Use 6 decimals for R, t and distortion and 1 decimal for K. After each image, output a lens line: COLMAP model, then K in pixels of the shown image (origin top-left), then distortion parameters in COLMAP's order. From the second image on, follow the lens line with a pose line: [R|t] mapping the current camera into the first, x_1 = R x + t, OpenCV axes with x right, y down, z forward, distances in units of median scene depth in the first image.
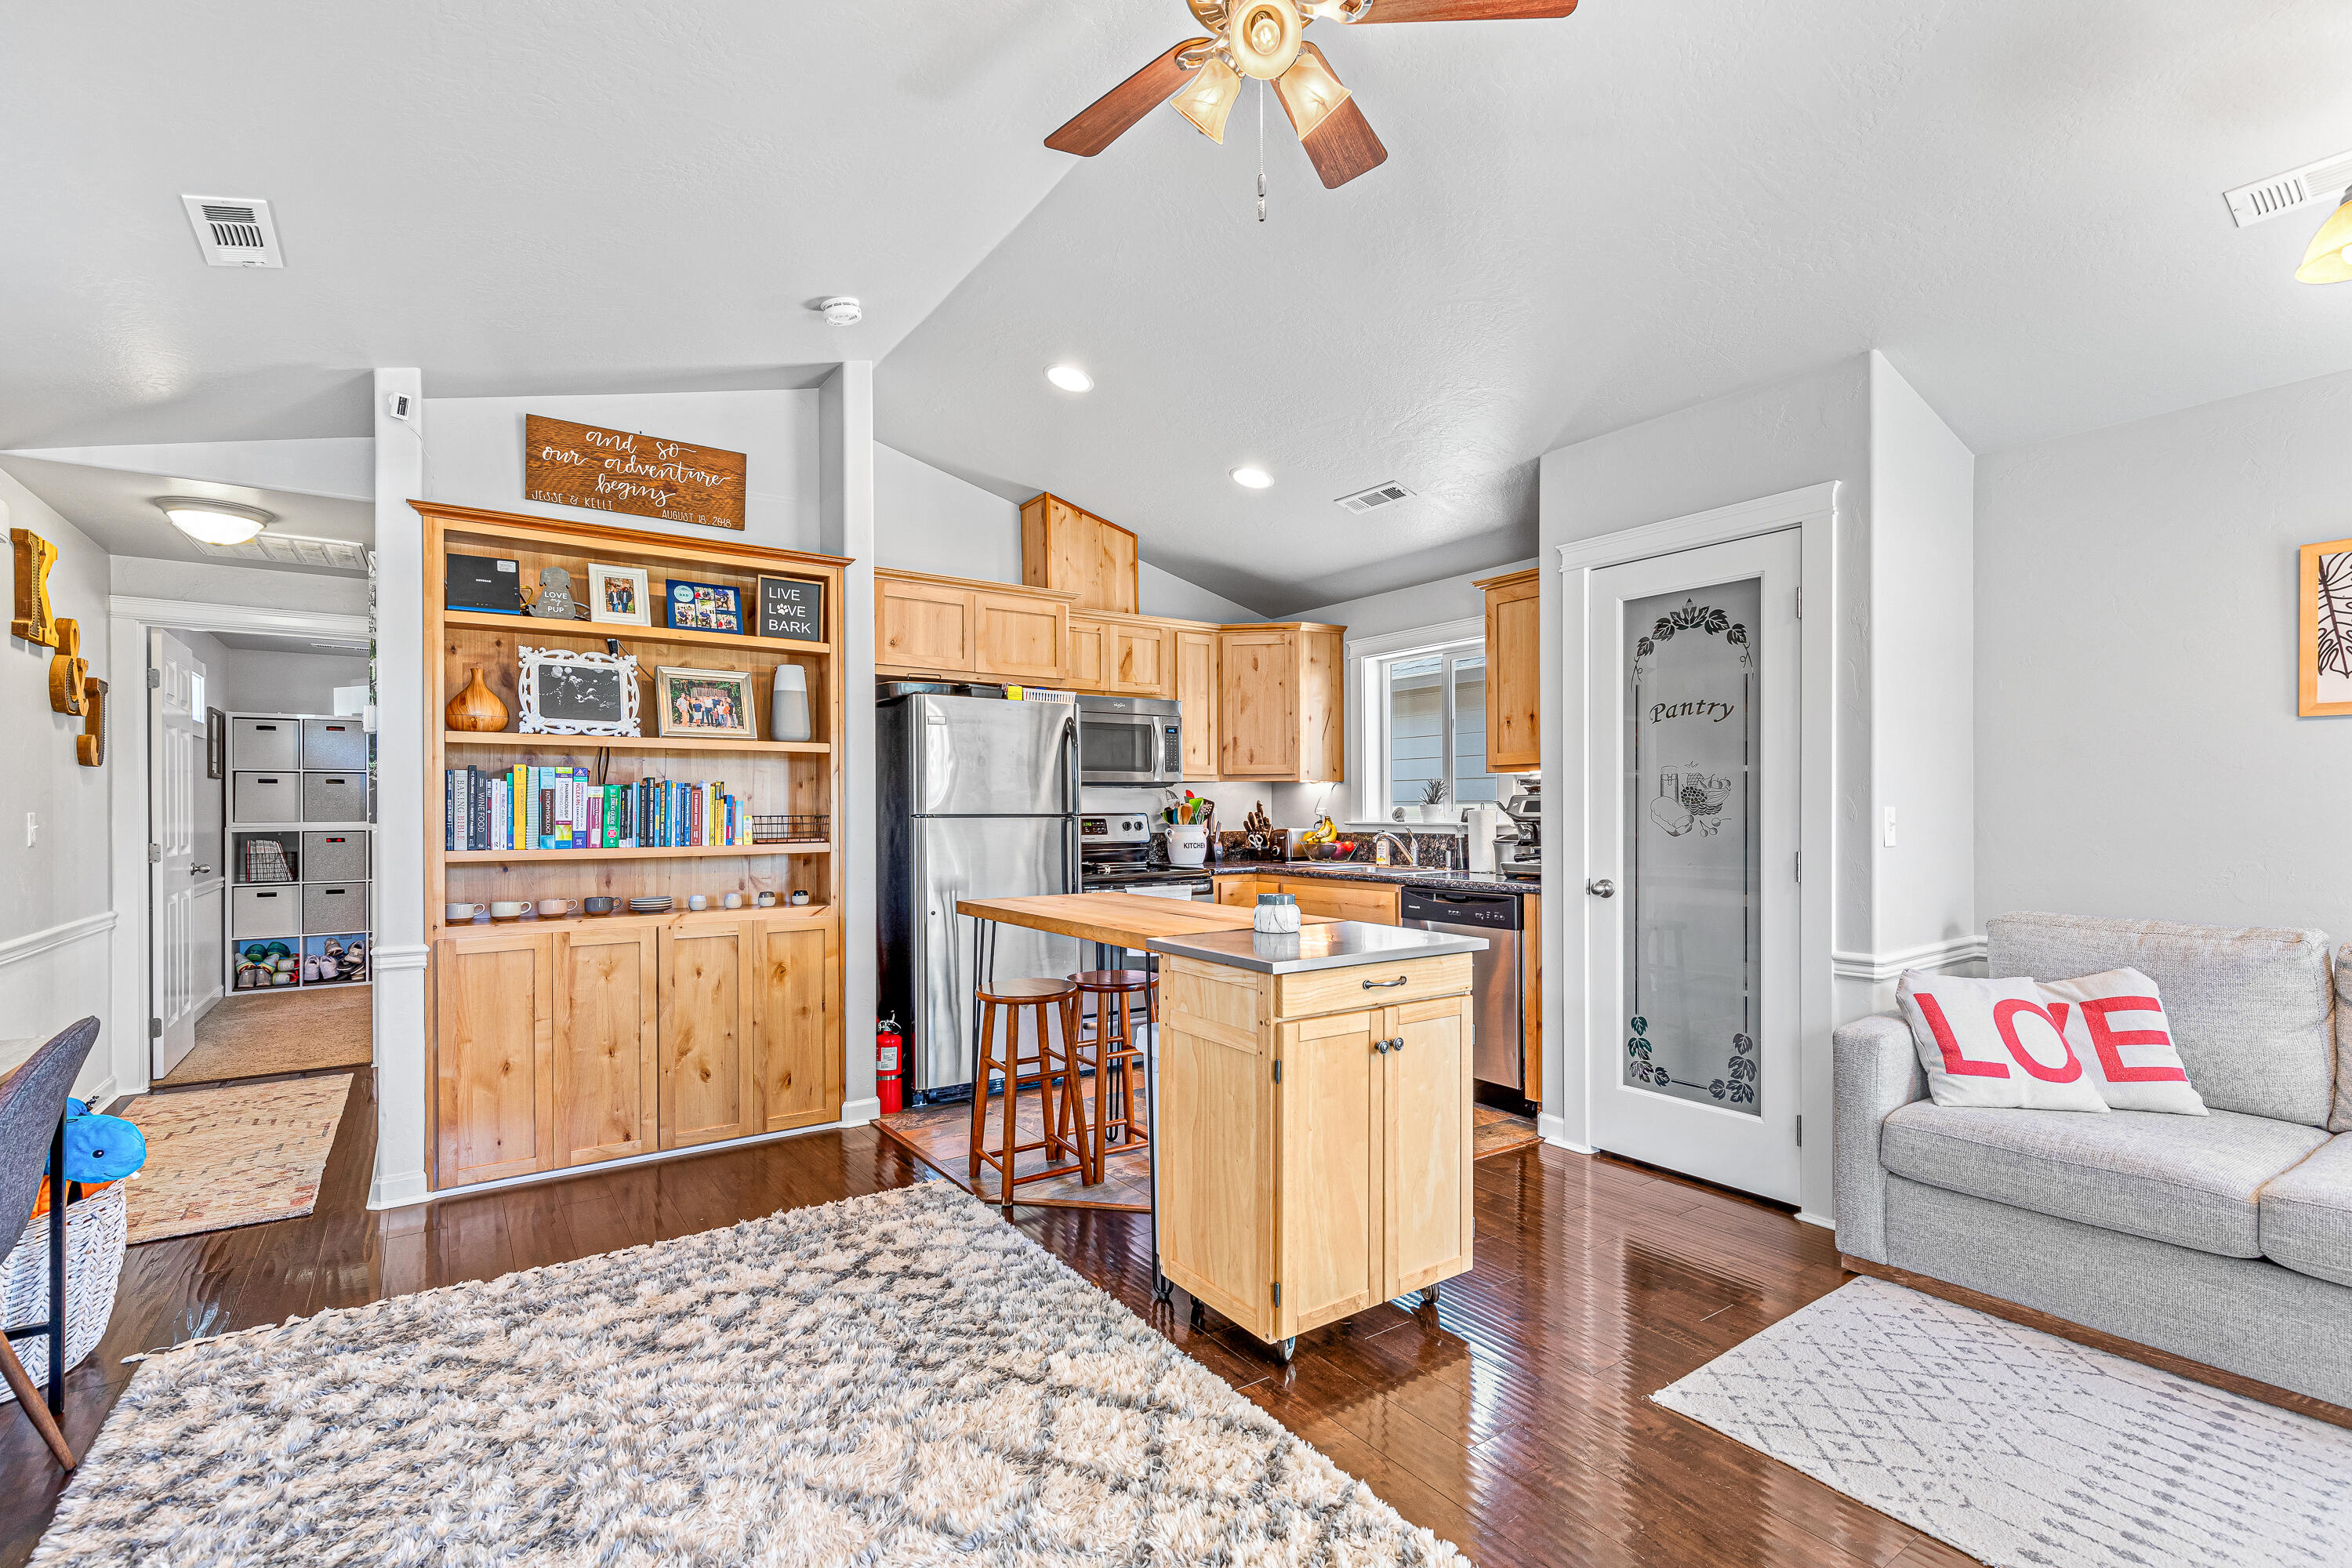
lens RADIAL K [[1070.5, 0, 1180.6], [0, 1070.5, 813.5], [0, 0, 1]] dist [0.009920, -0.000736]
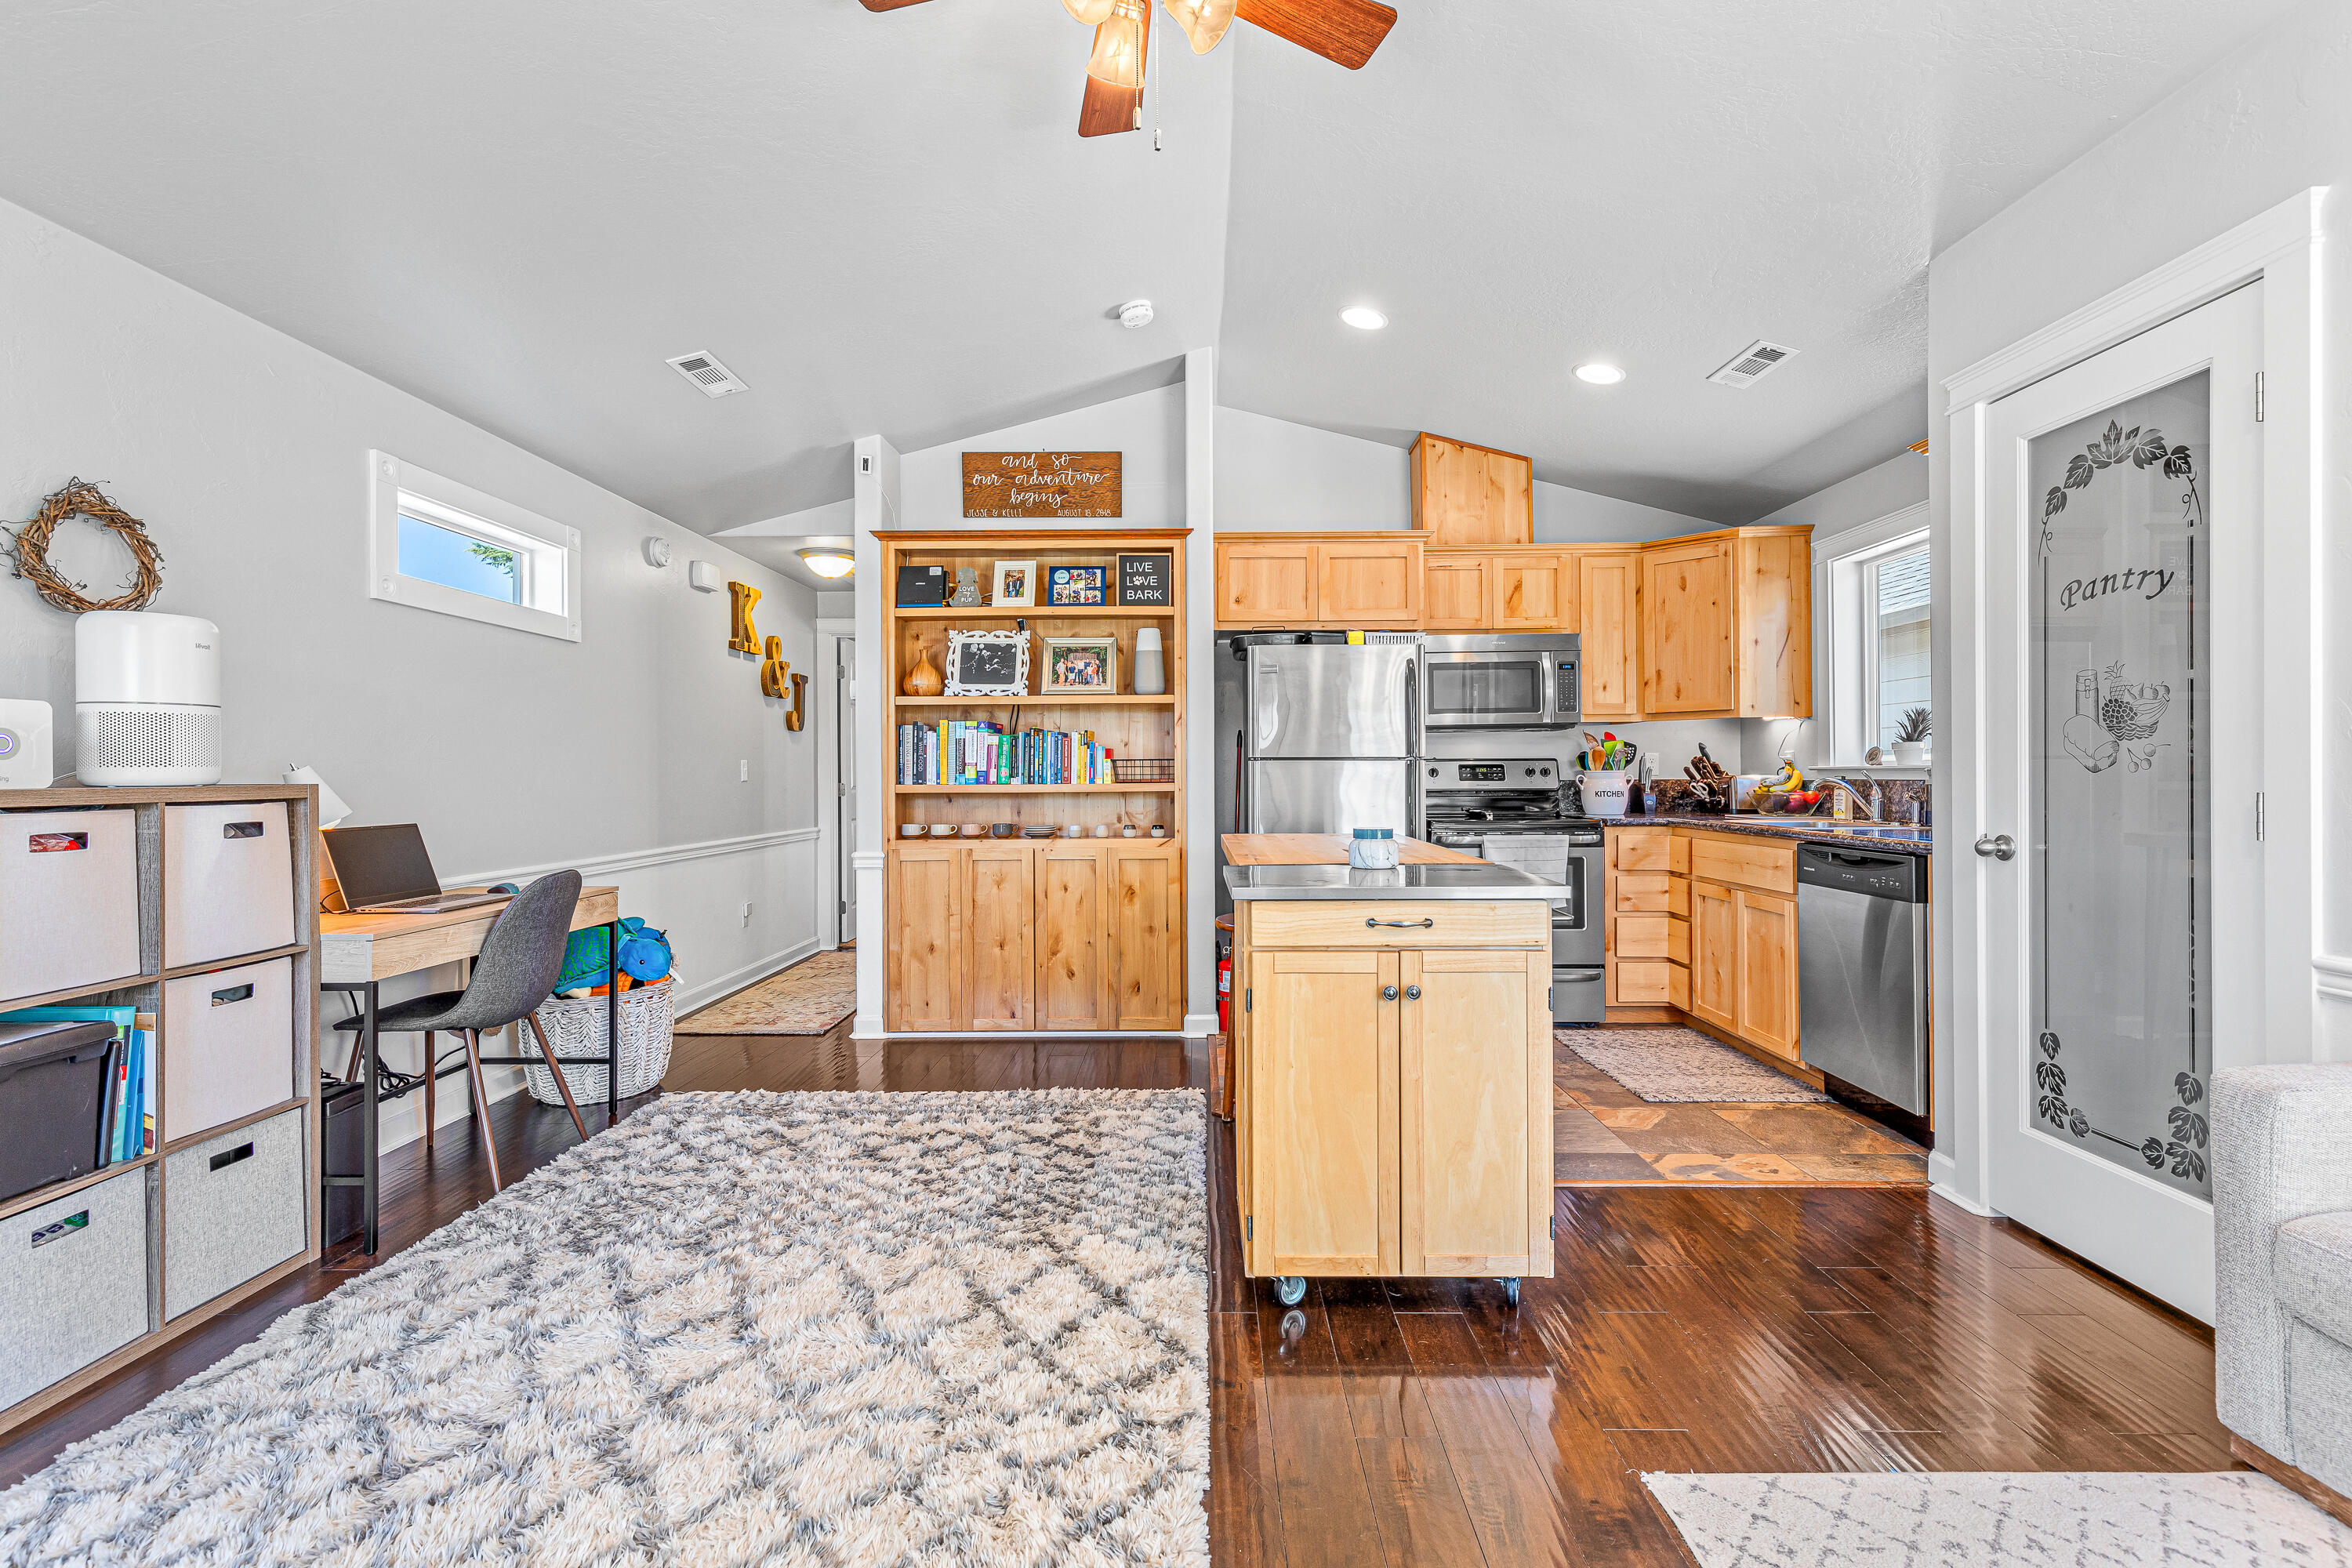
lens RADIAL K [[1064.0, 0, 1185.2], [0, 1064.0, 774.3], [0, 0, 1]] dist [0.008687, -0.000730]
pose [[0.813480, -0.001199, -0.581591, 0.372169], [0.001026, 0.999999, -0.000628, 0.021287], [0.581592, -0.000086, 0.813481, 0.106285]]
